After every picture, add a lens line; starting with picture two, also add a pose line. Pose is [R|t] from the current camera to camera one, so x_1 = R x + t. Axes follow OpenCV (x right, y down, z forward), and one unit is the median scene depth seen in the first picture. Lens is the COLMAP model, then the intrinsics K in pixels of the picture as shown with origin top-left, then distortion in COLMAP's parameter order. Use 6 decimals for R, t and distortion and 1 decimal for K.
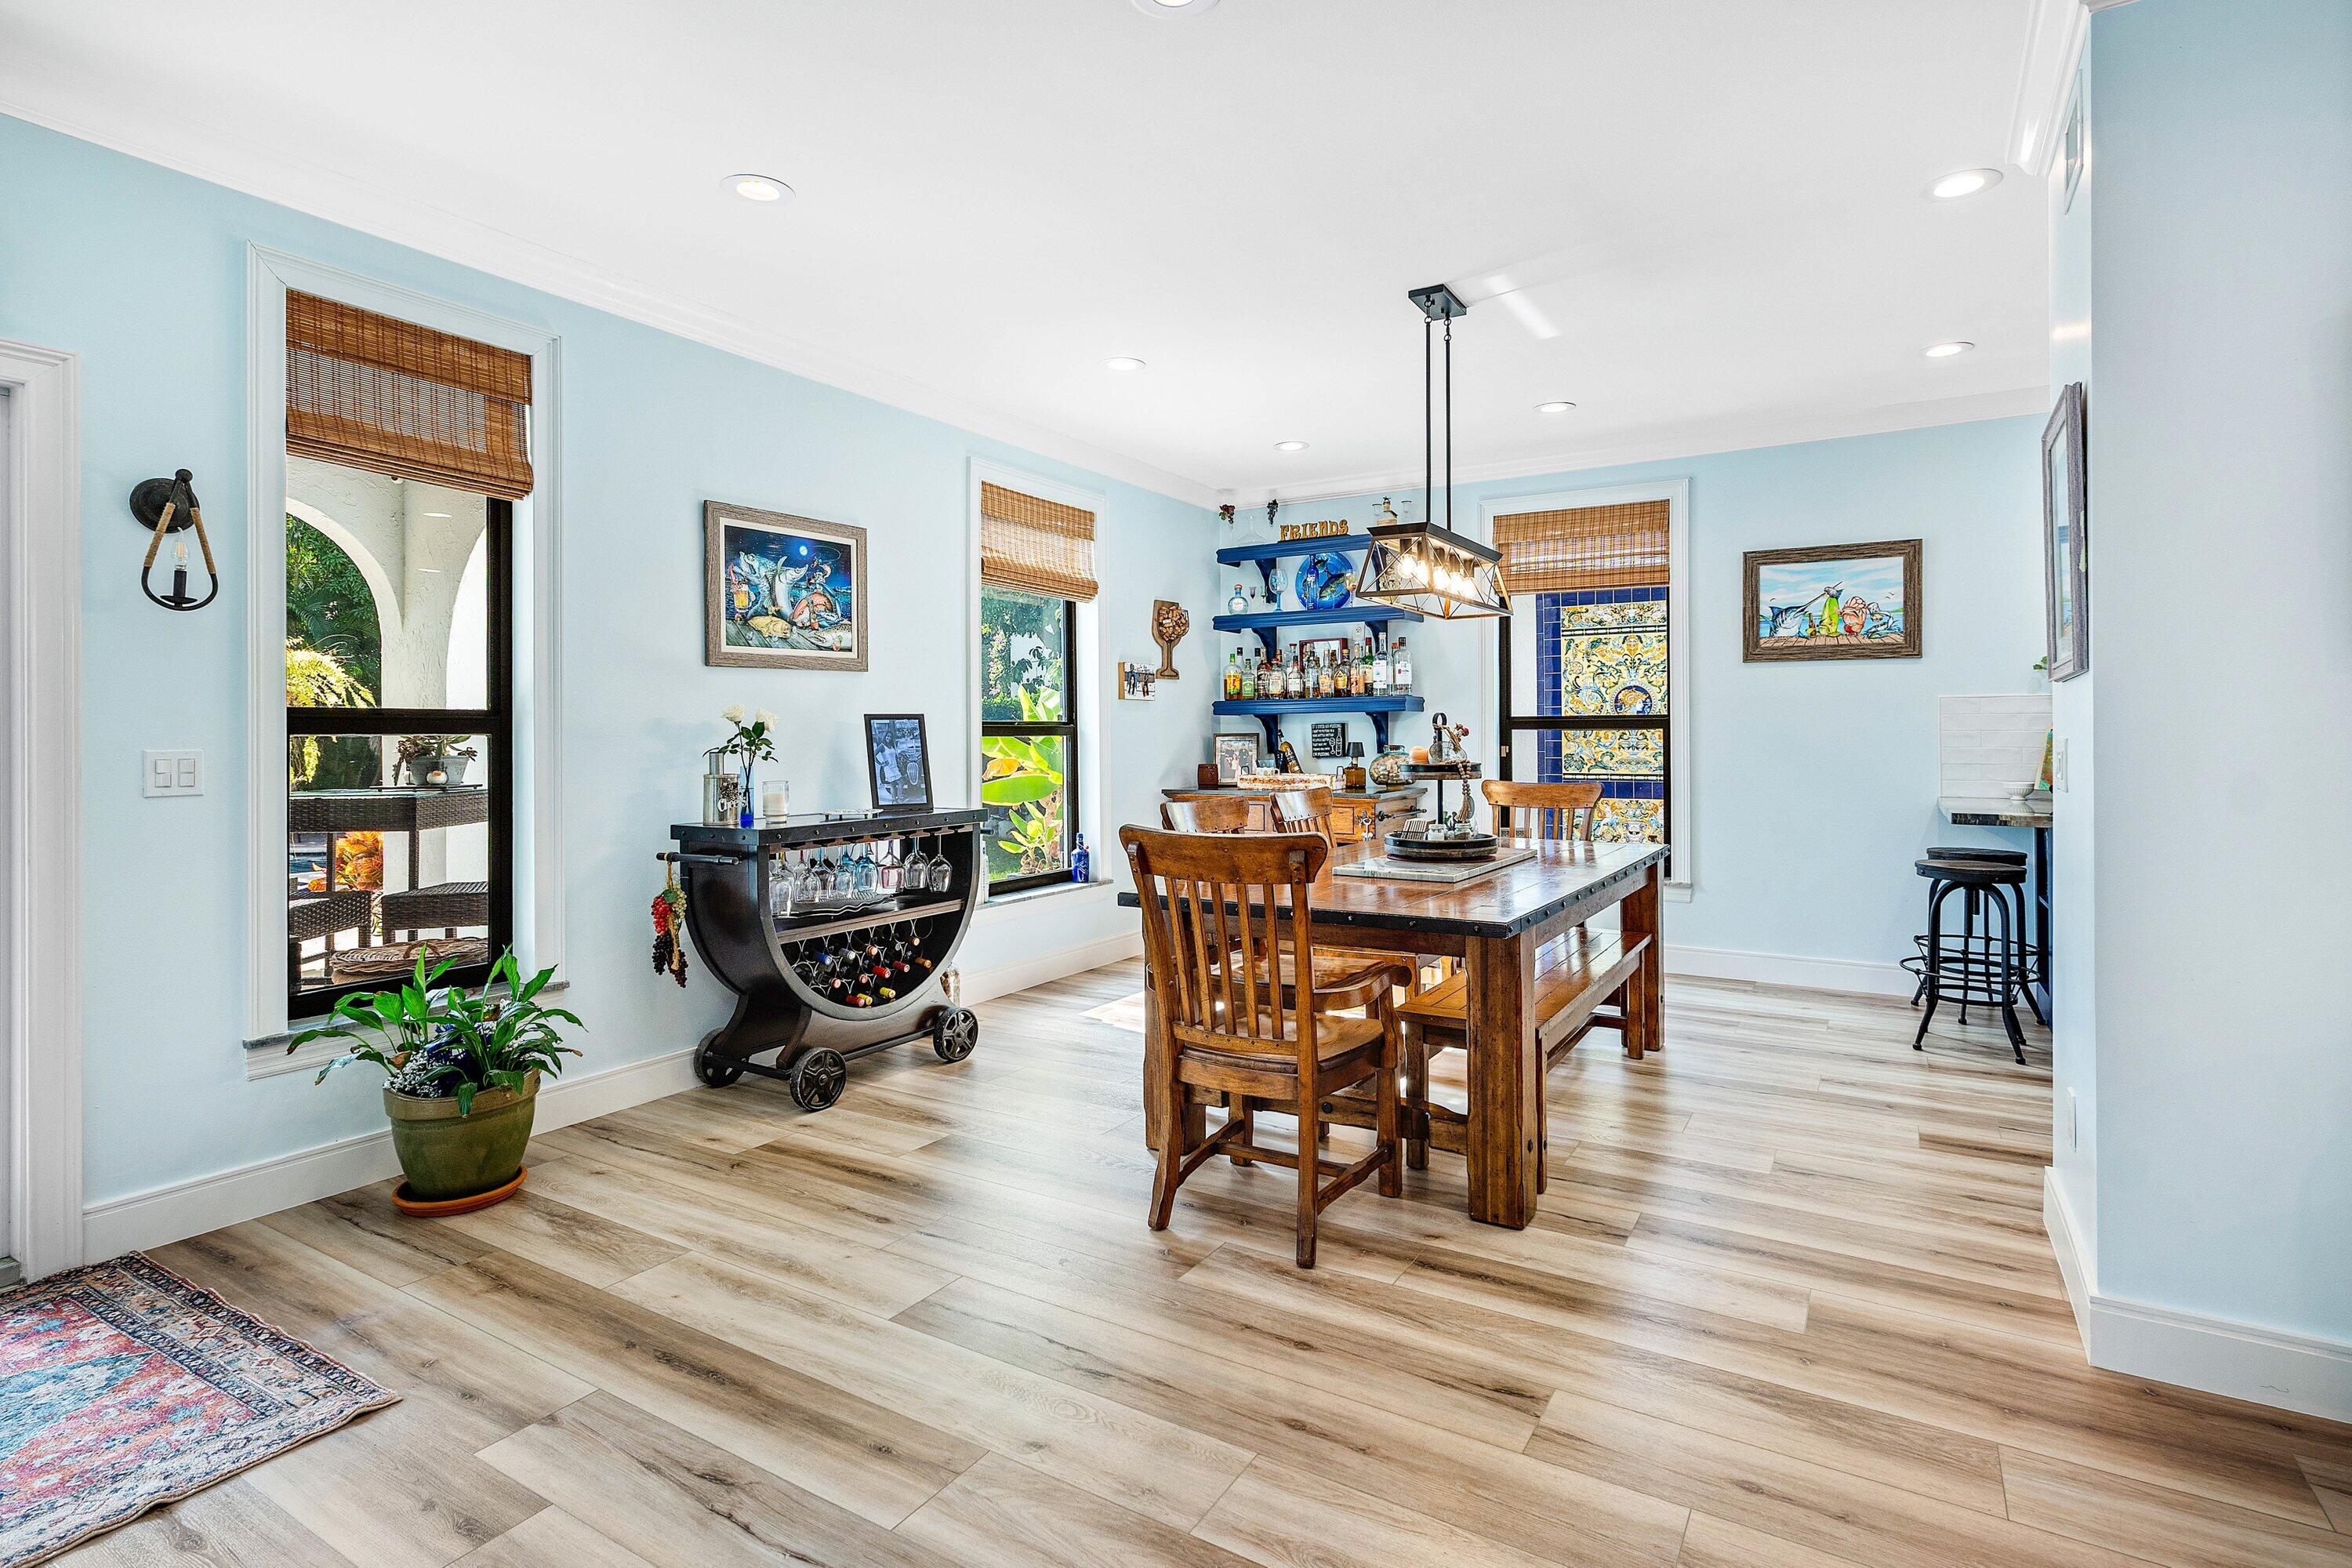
lens RADIAL K [[1162.9, 0, 1188.1], [0, 1162.9, 738.8], [0, 0, 1]] dist [-0.001634, -0.000215]
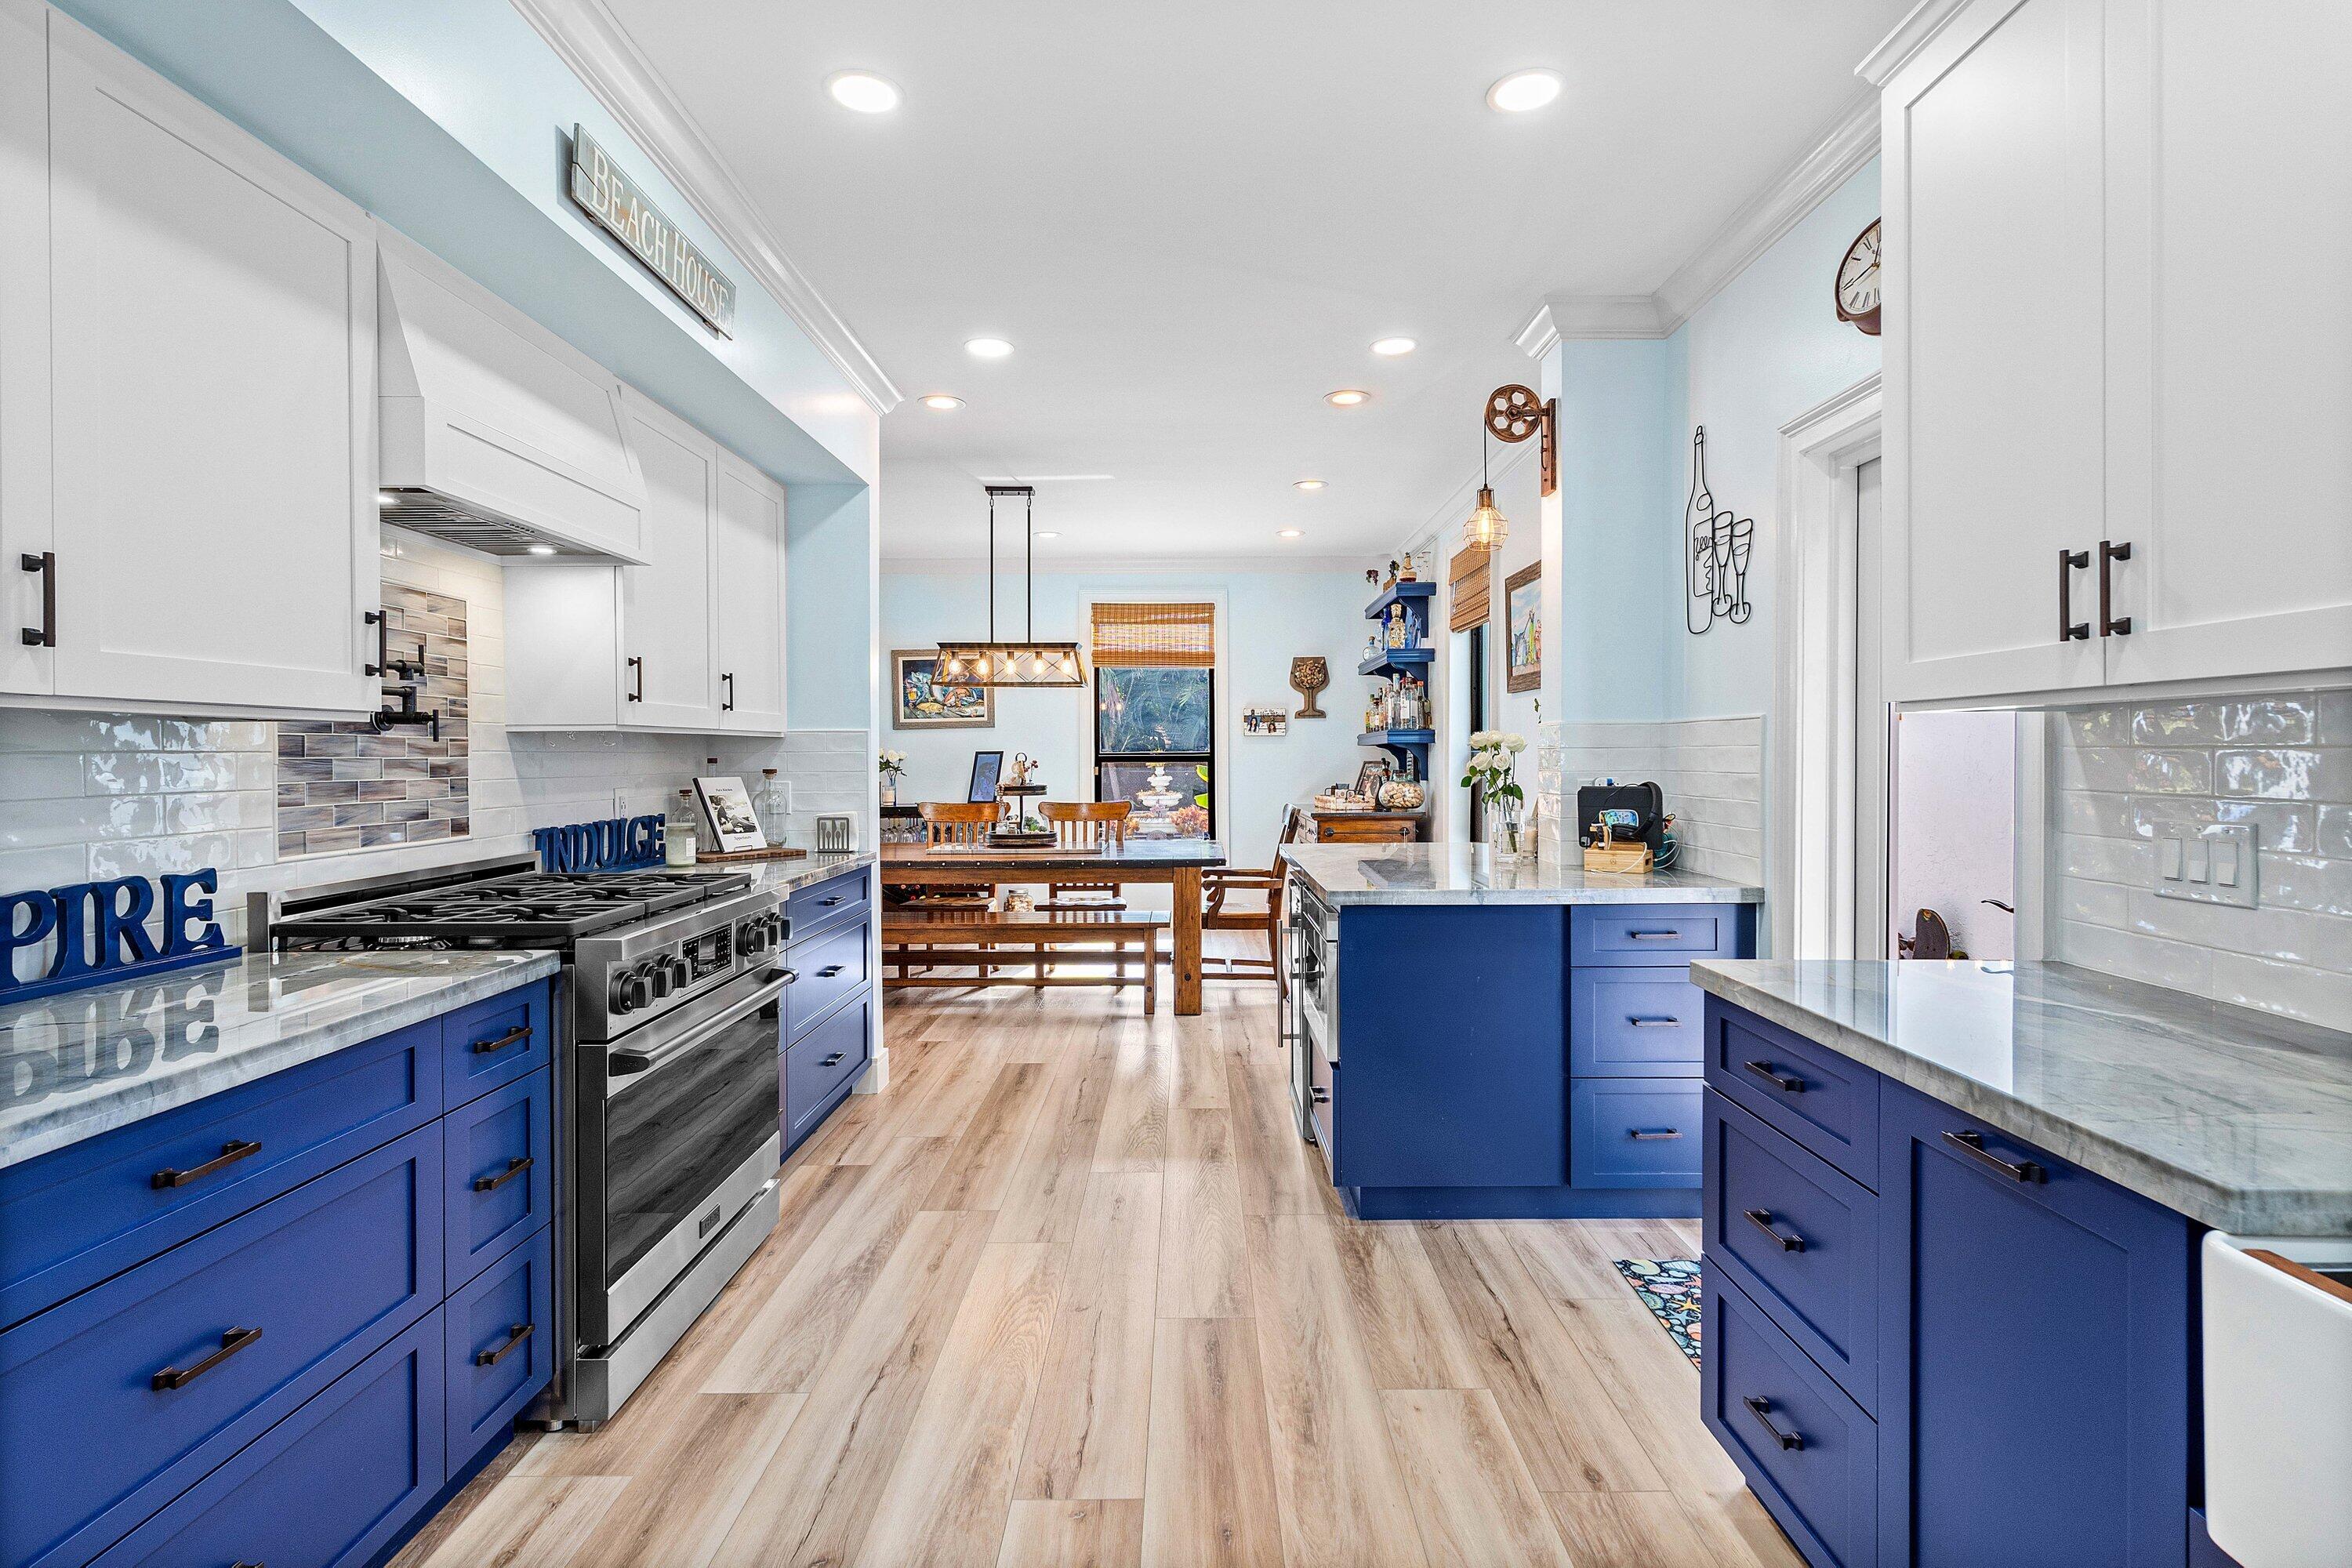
lens RADIAL K [[1162.9, 0, 1188.1], [0, 1162.9, 738.8], [0, 0, 1]] dist [-0.001634, -0.000215]
pose [[0.516438, -0.009122, -0.856276, 1.560728], [-0.002216, 0.999926, -0.011989, -0.021357], [0.856322, 0.008089, 0.516379, 0.360770]]
